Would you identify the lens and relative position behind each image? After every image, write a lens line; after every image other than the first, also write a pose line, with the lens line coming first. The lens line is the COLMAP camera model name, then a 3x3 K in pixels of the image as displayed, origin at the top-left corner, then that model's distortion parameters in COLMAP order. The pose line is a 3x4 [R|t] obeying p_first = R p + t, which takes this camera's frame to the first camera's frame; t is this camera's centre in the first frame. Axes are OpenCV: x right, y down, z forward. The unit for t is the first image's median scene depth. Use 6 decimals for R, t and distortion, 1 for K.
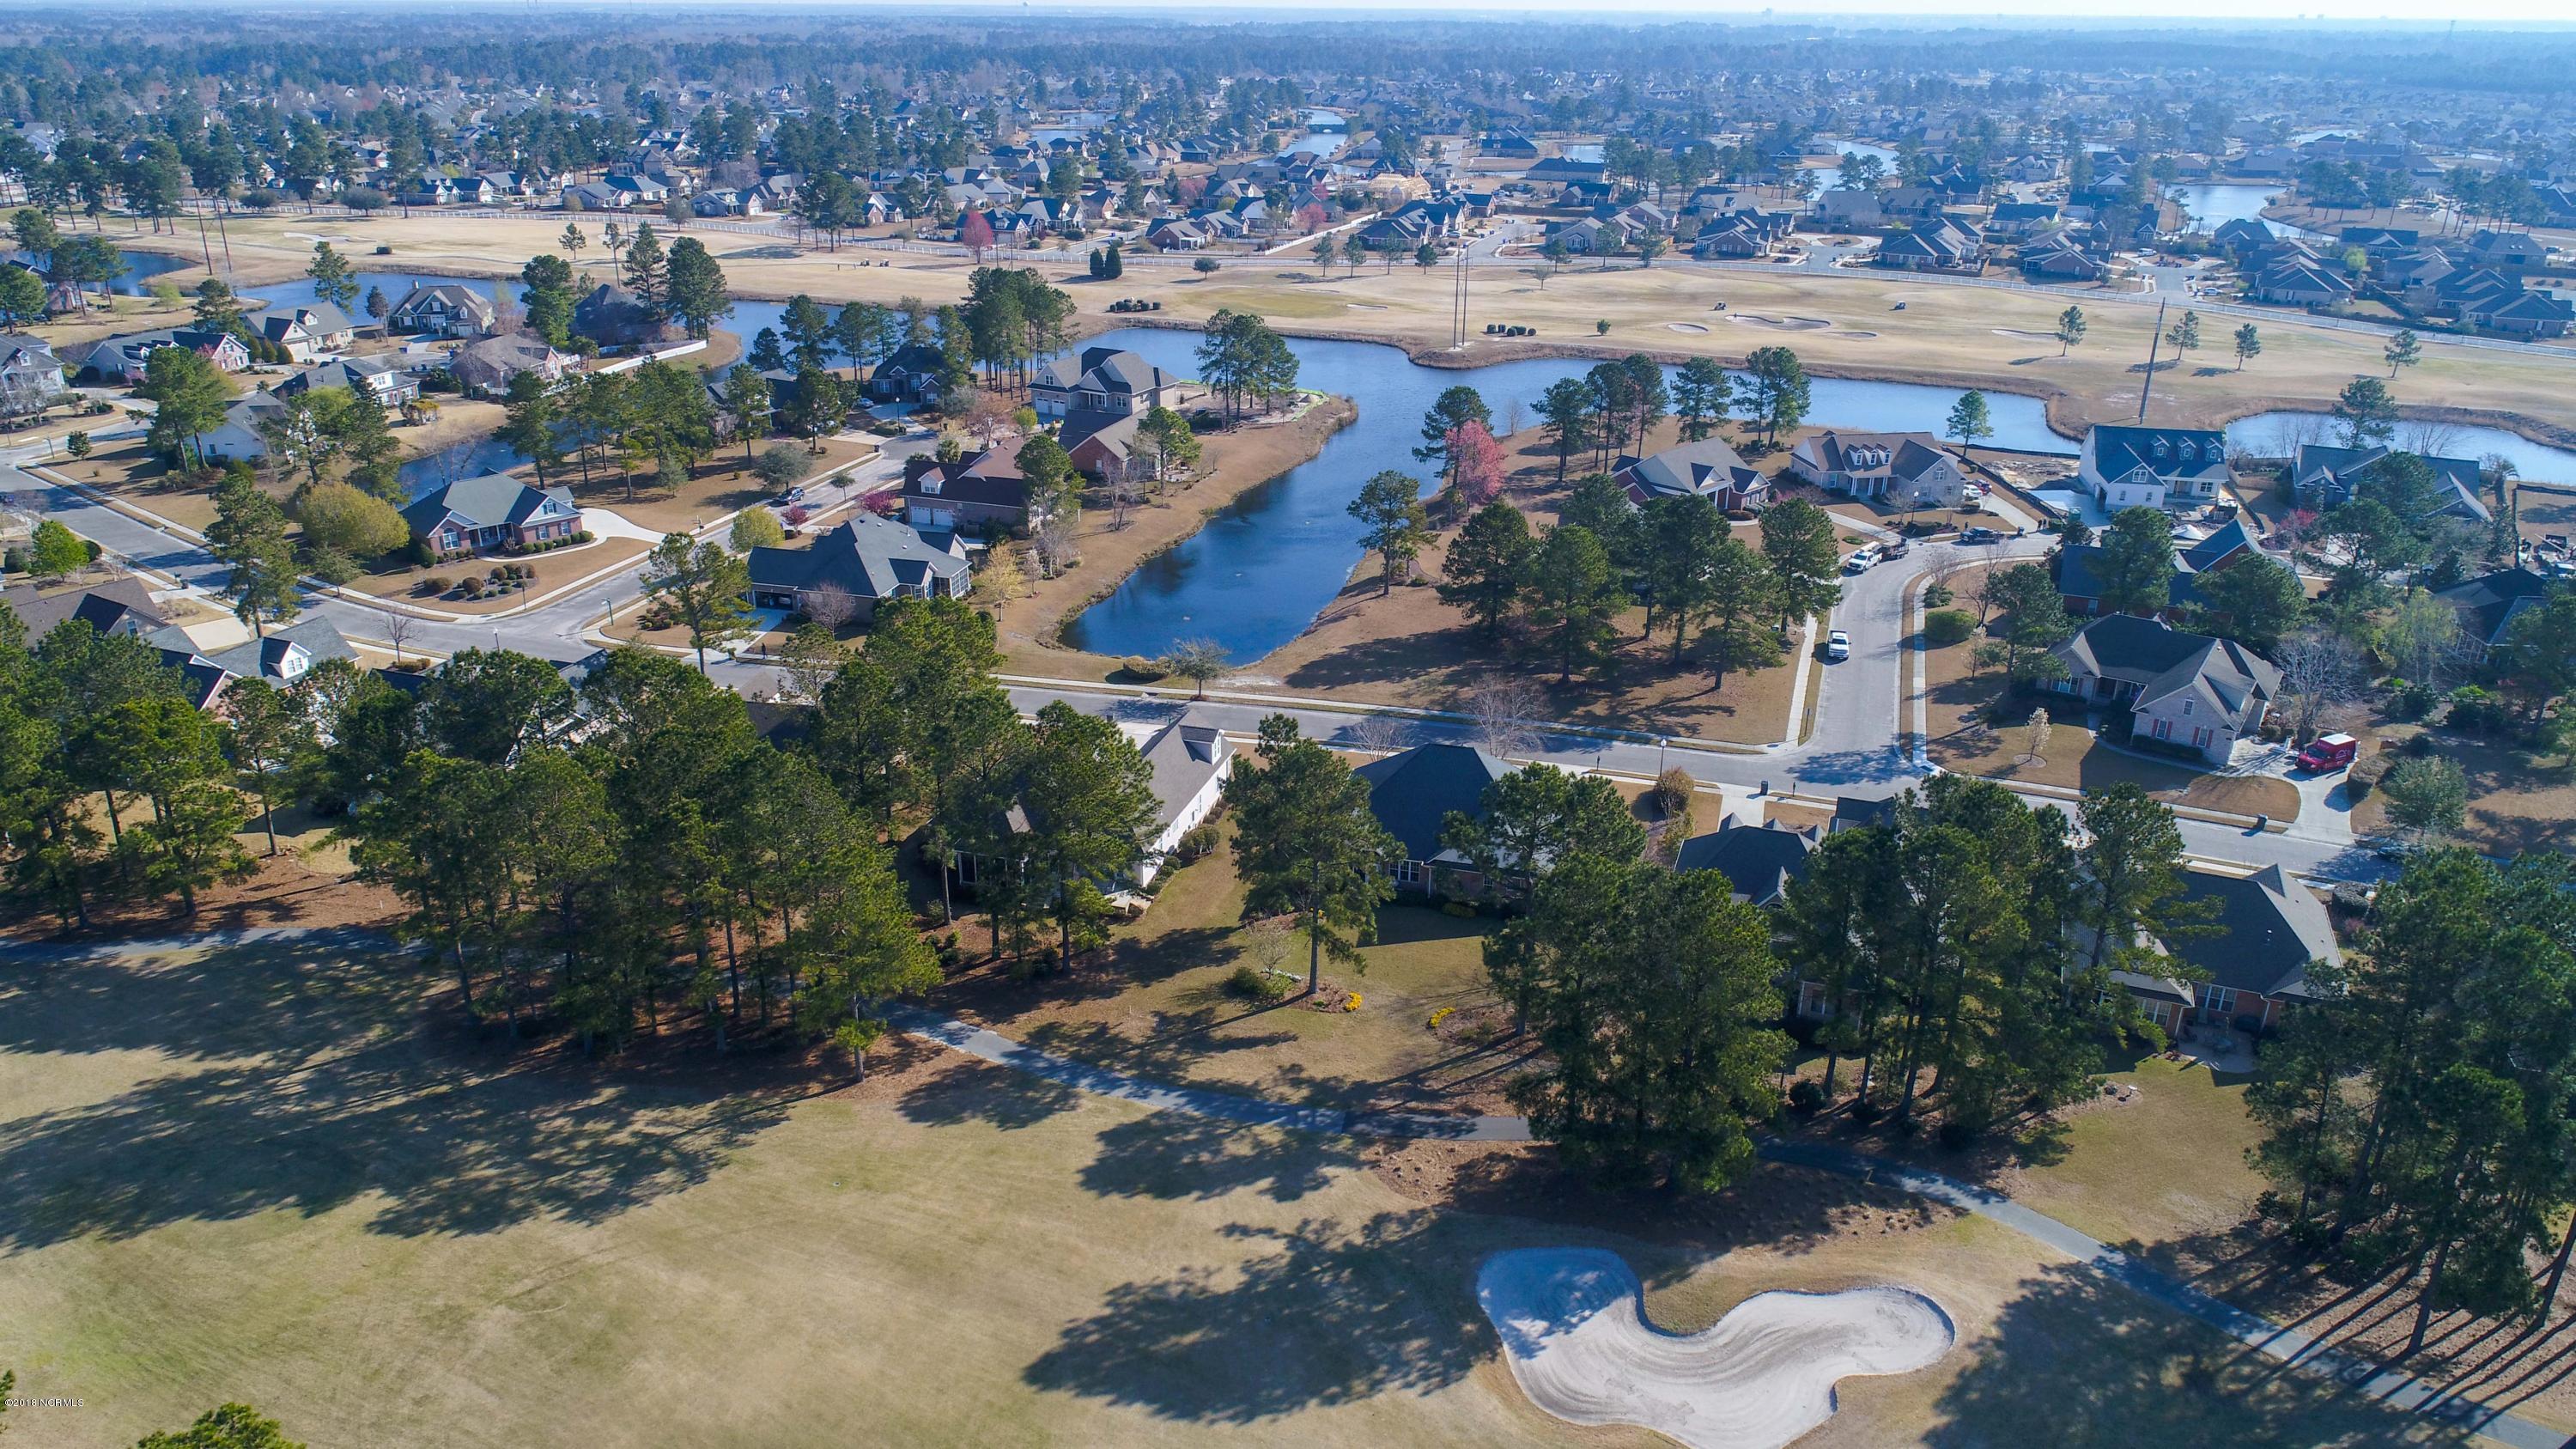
lens RADIAL K [[1753.5, 0, 1279.3], [0, 1753.5, 725.8], [0, 0, 1]] dist [-0.003984, -0.003010]
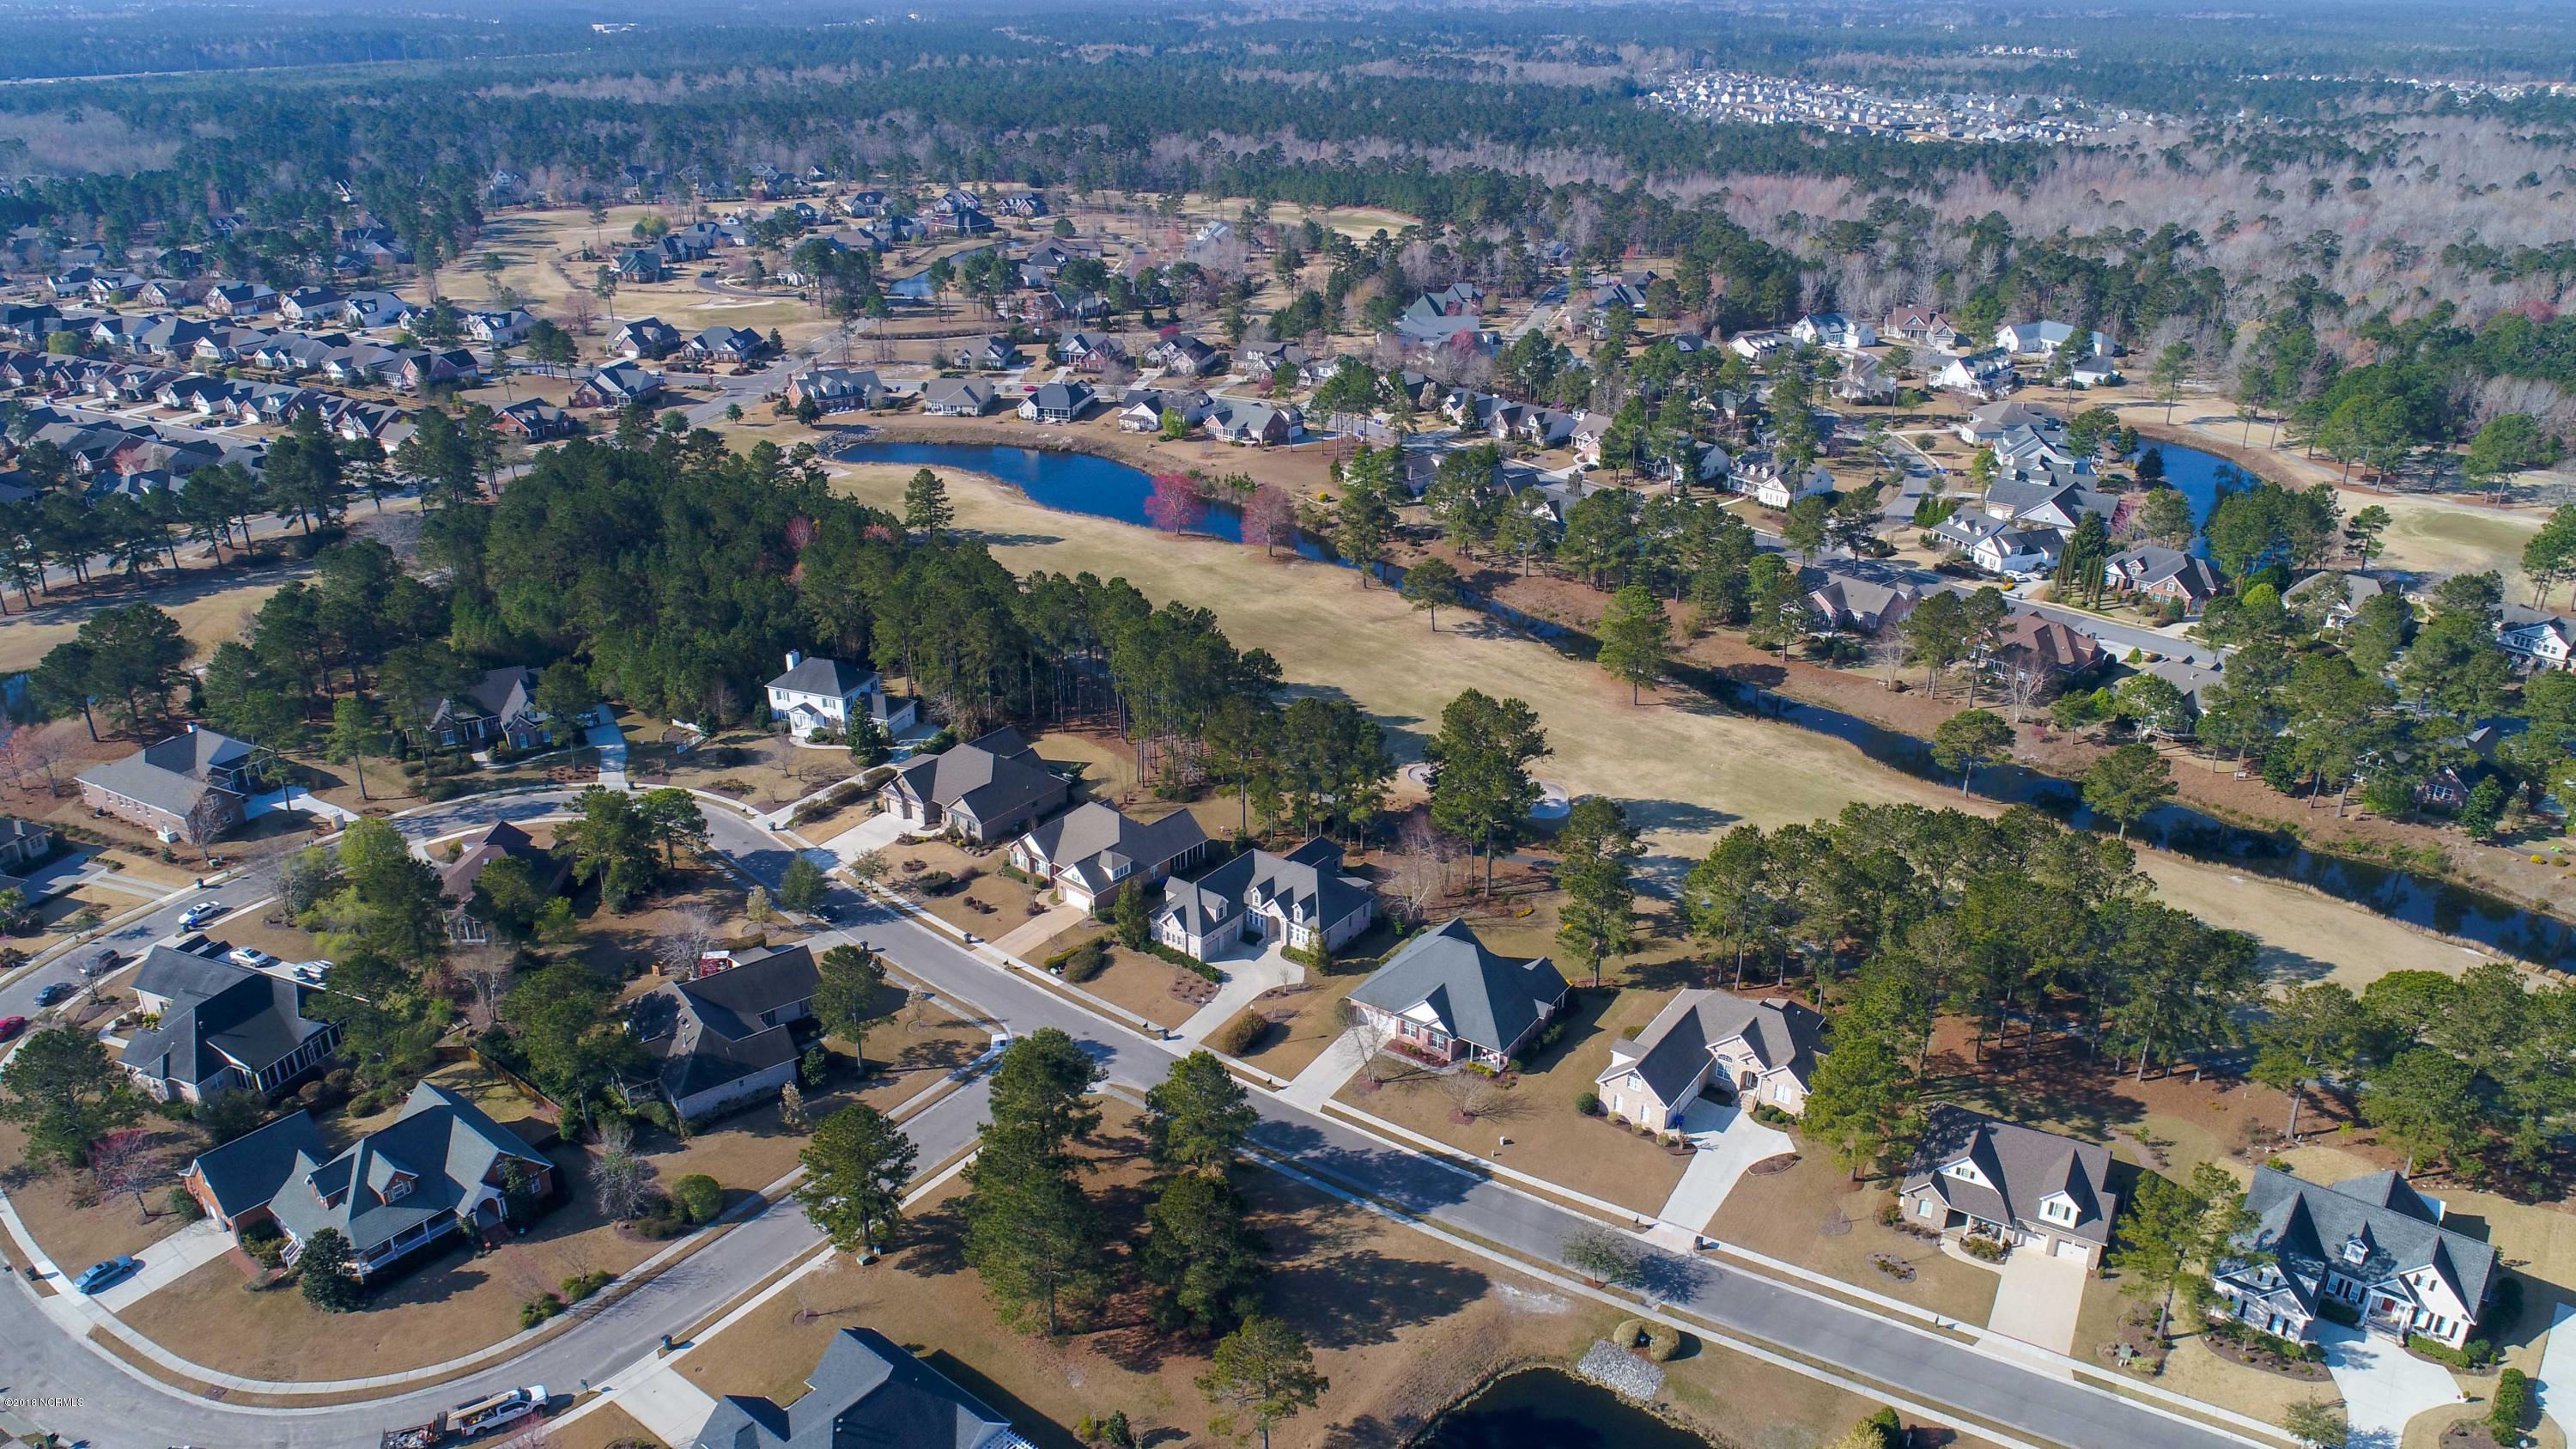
lens RADIAL K [[1753.5, 0, 1286.1], [0, 1753.5, 709.7], [0, 0, 1]] dist [-0.003984, -0.003010]
pose [[-0.947973, -0.133227, 0.289132, -0.114305], [0.111478, 0.711795, 0.693484, -0.845744], [-0.298193, 0.689637, -0.659911, 1.413505]]
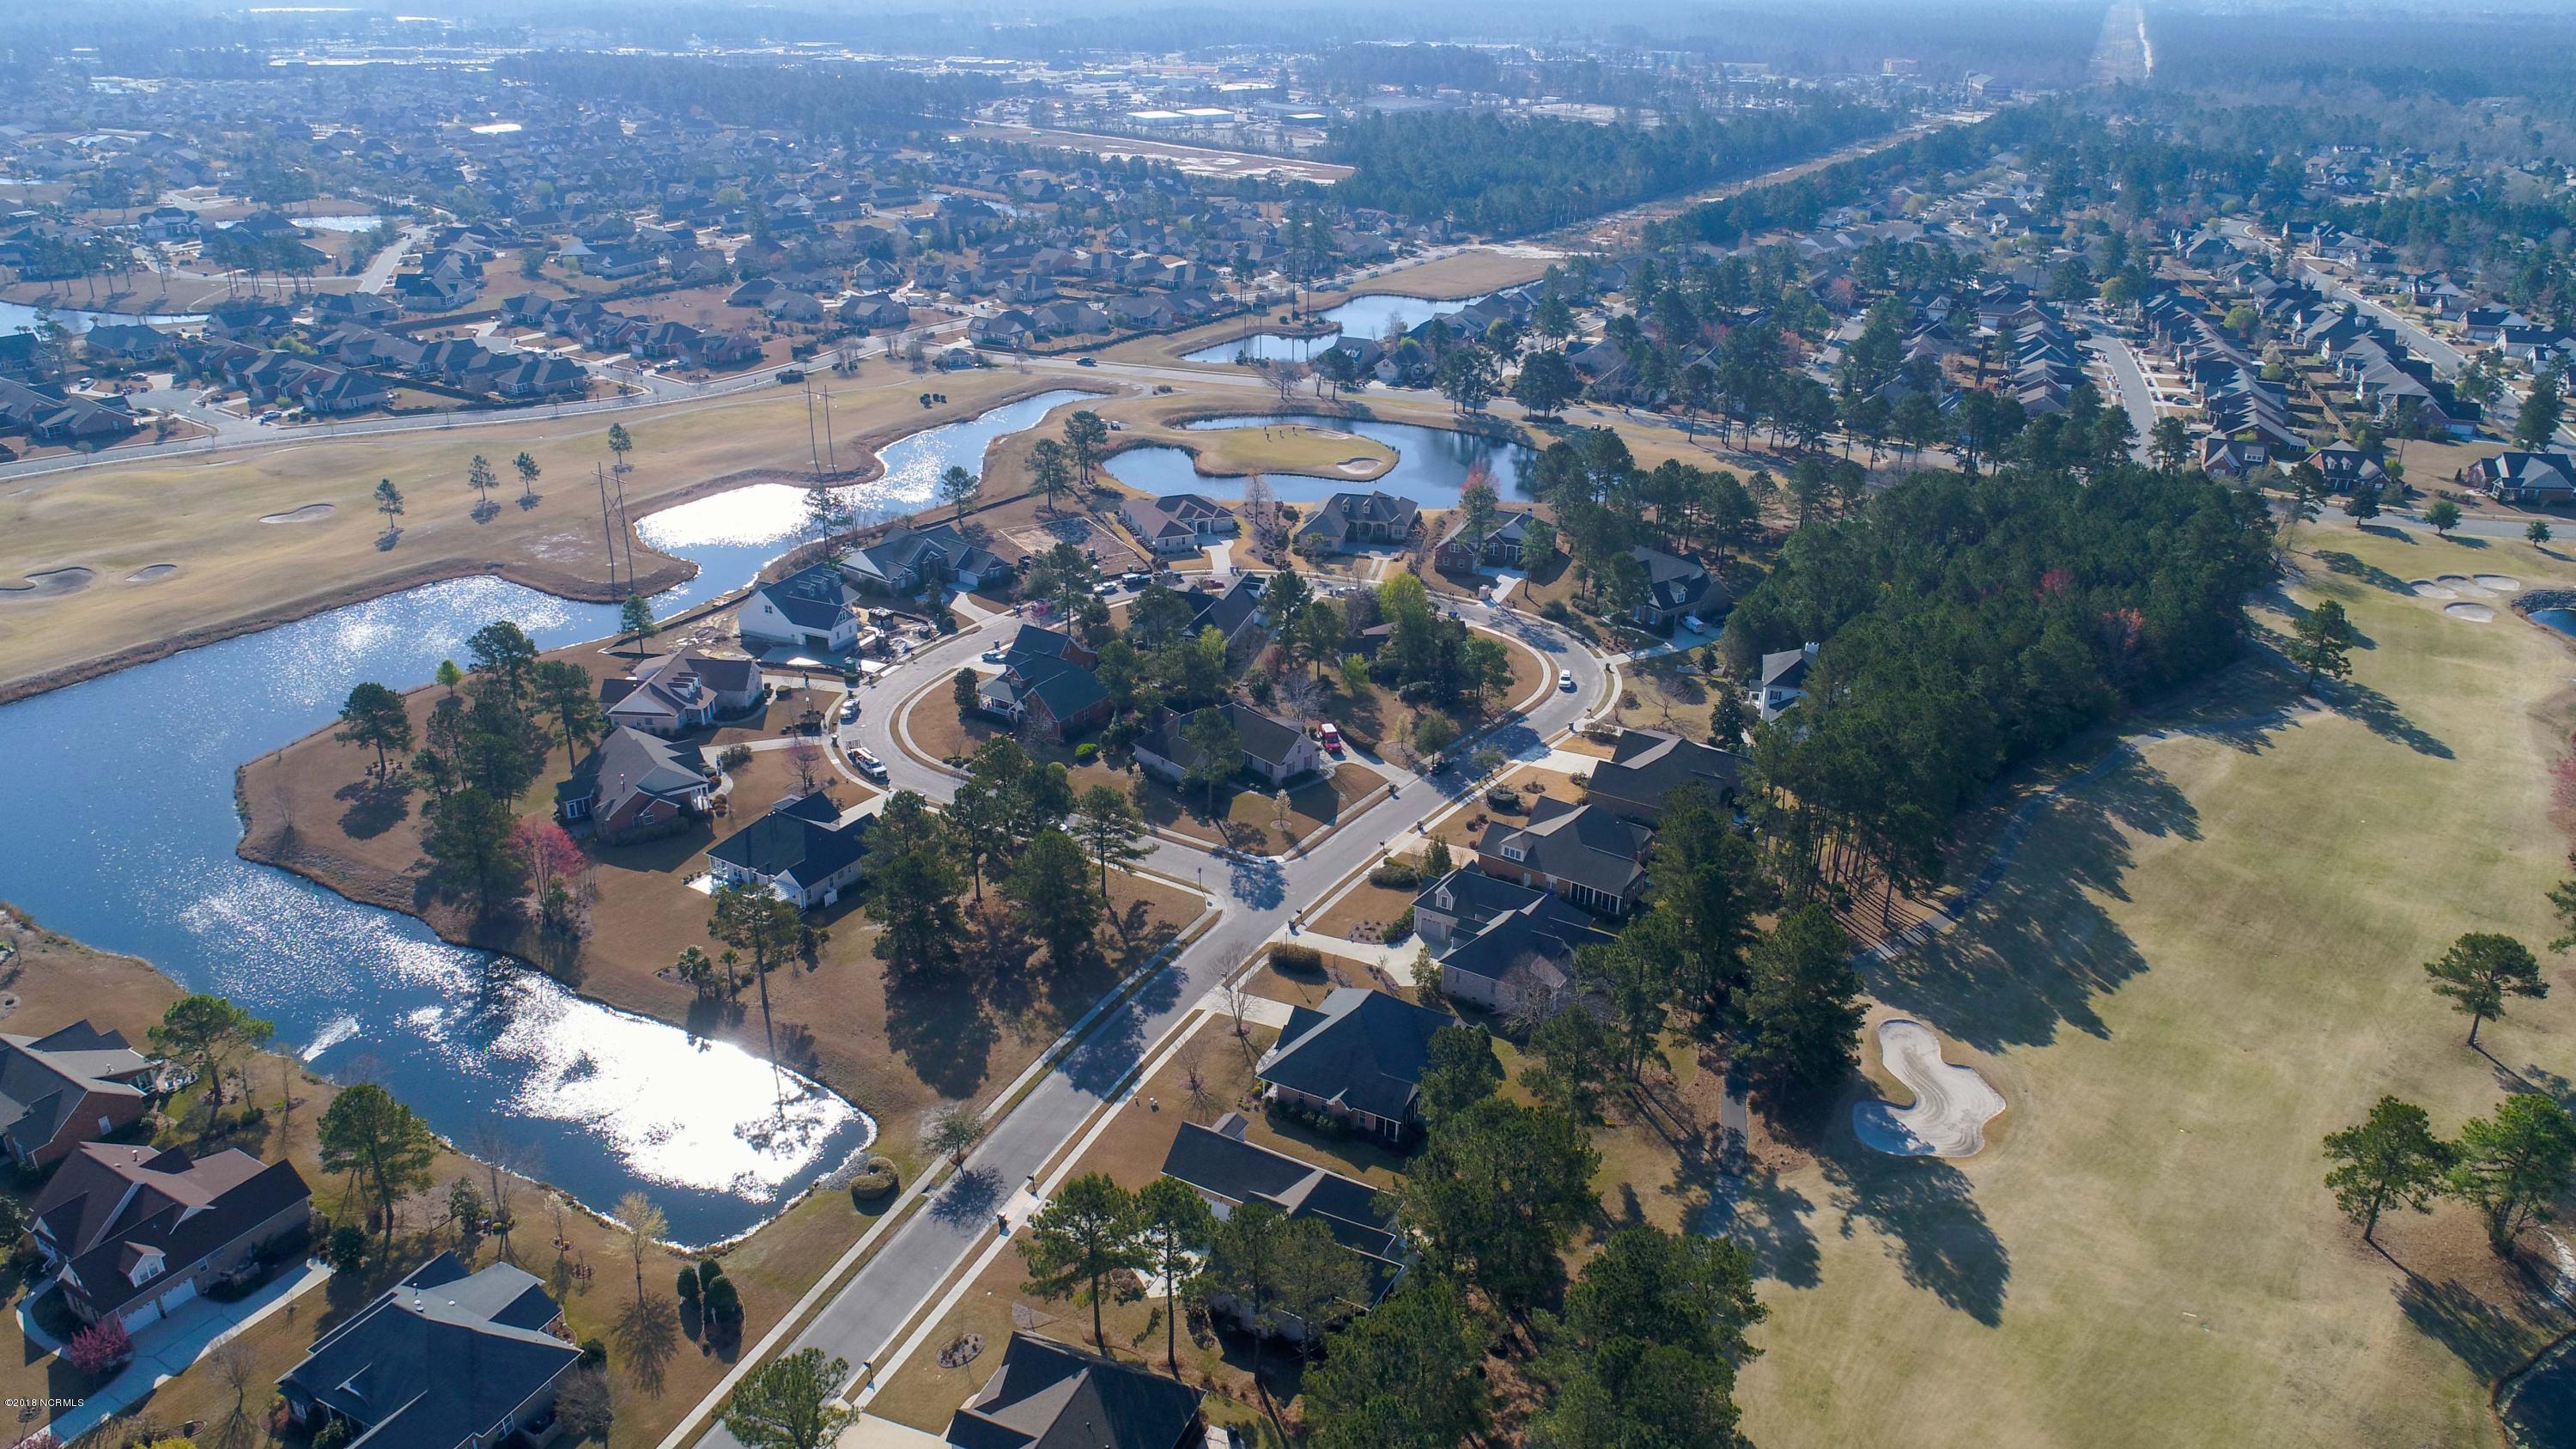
lens RADIAL K [[1753.5, 0, 1290.1], [0, 1753.5, 715.6], [0, 0, 1]] dist [-0.003984, -0.003010]
pose [[0.203302, -0.393206, 0.896693, -0.782696], [0.361175, 0.881350, 0.304590, -0.461999], [-0.910066, 0.261939, 0.321196, 0.442938]]
